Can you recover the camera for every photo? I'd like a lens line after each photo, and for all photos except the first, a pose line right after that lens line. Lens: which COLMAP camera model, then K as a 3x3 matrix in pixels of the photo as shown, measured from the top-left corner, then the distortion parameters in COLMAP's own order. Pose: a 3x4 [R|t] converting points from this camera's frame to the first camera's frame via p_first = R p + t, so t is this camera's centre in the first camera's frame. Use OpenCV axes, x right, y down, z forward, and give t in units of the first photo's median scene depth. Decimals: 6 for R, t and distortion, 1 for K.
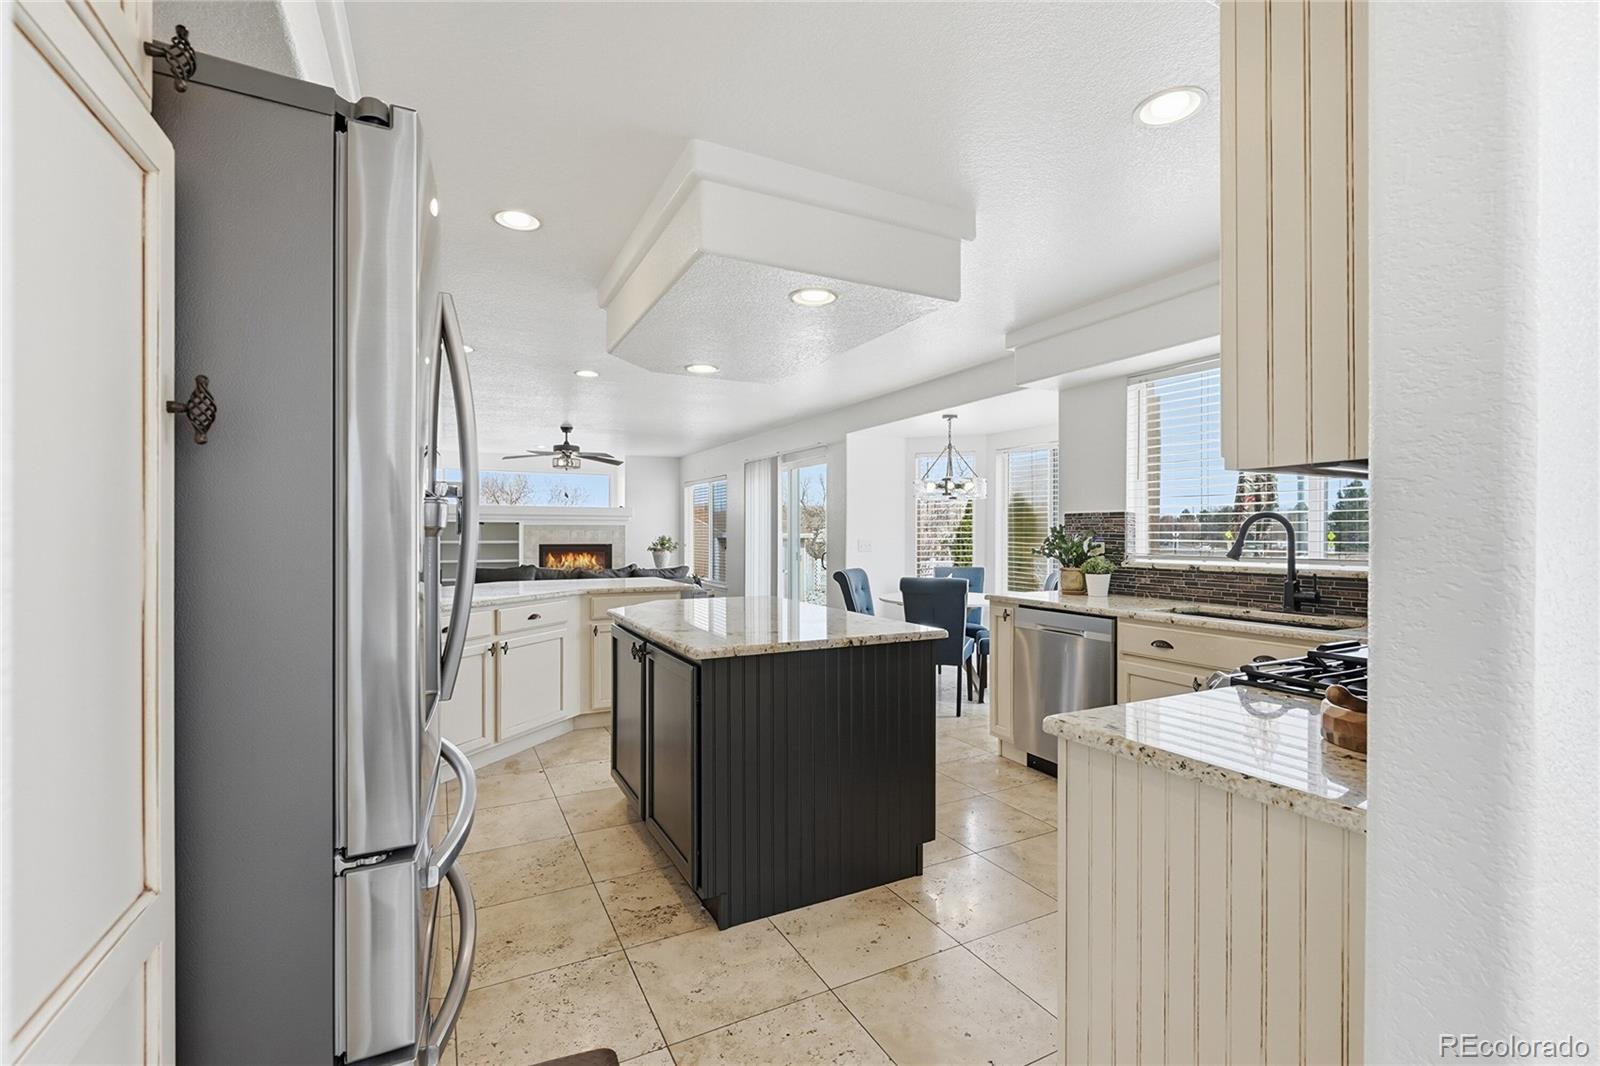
lens RADIAL K [[703.7, 0, 810.8], [0, 703.7, 537.3], [0, 0, 1]] dist [0.000021, 0.000901]
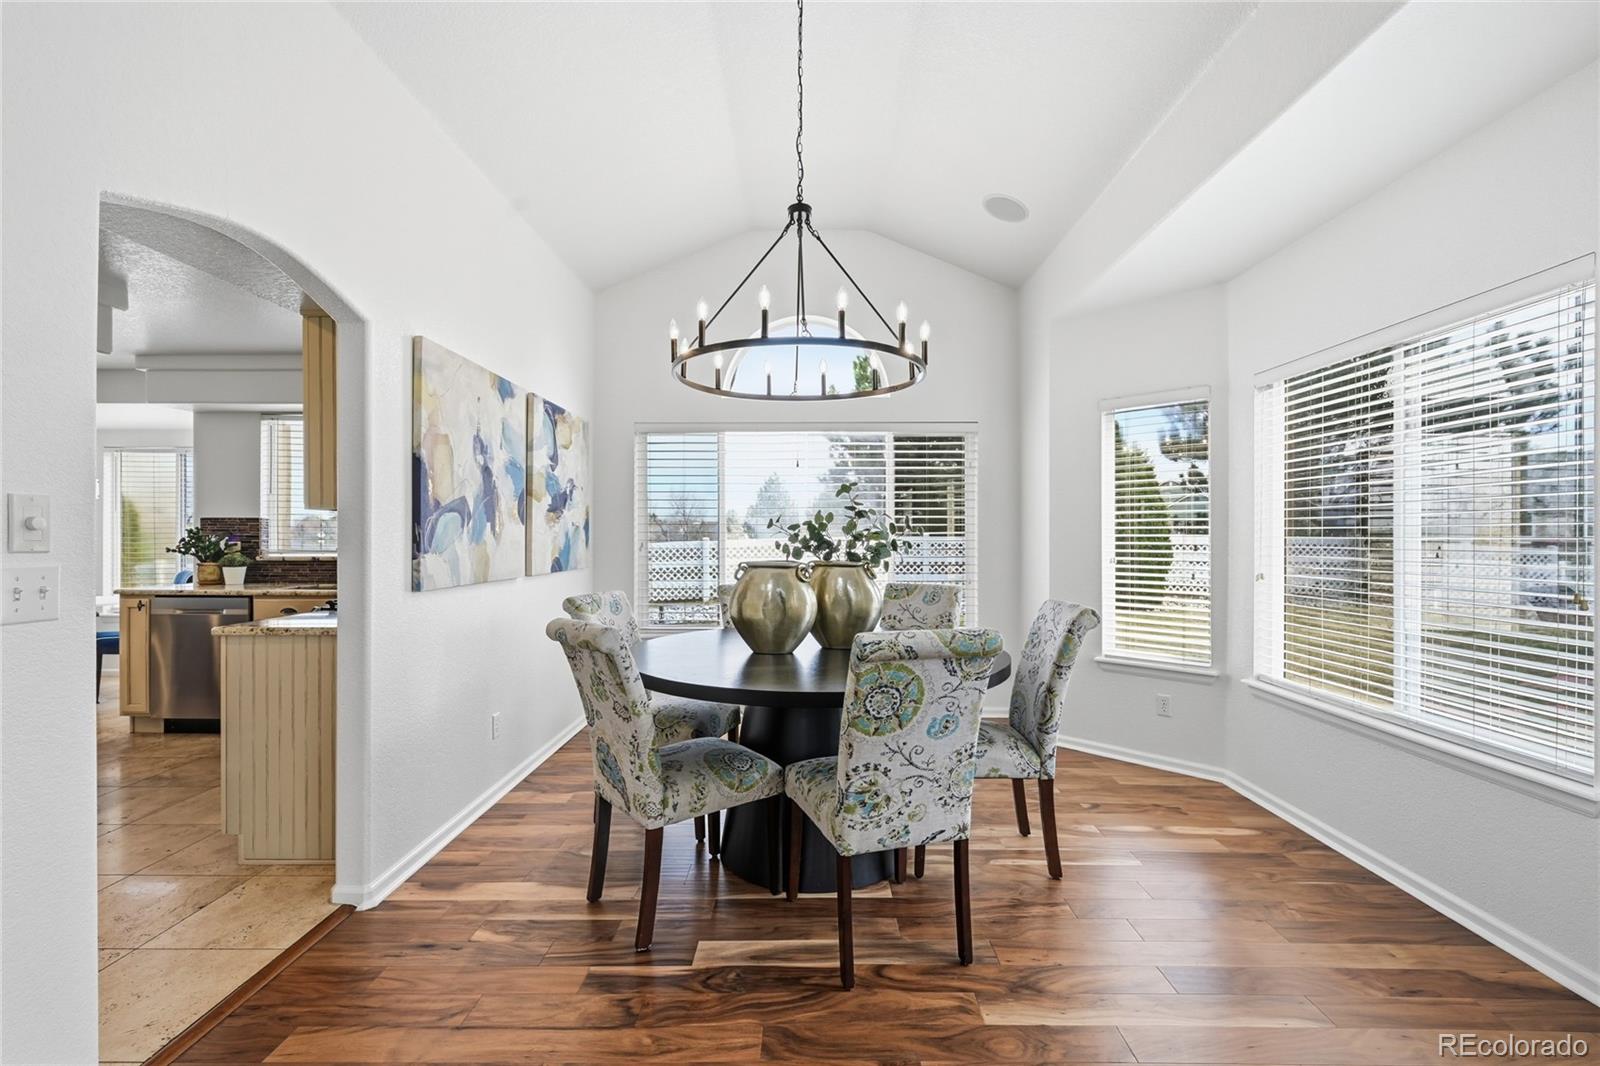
lens RADIAL K [[703.7, 0, 794.1], [0, 703.7, 532.0], [0, 0, 1]] dist [0.000021, 0.000901]
pose [[0.478325, -0.000380, 0.878183, -0.218734], [0.001140, 0.999999, -0.000188, -0.008554], [-0.878182, 0.001091, 0.478325, -0.481022]]
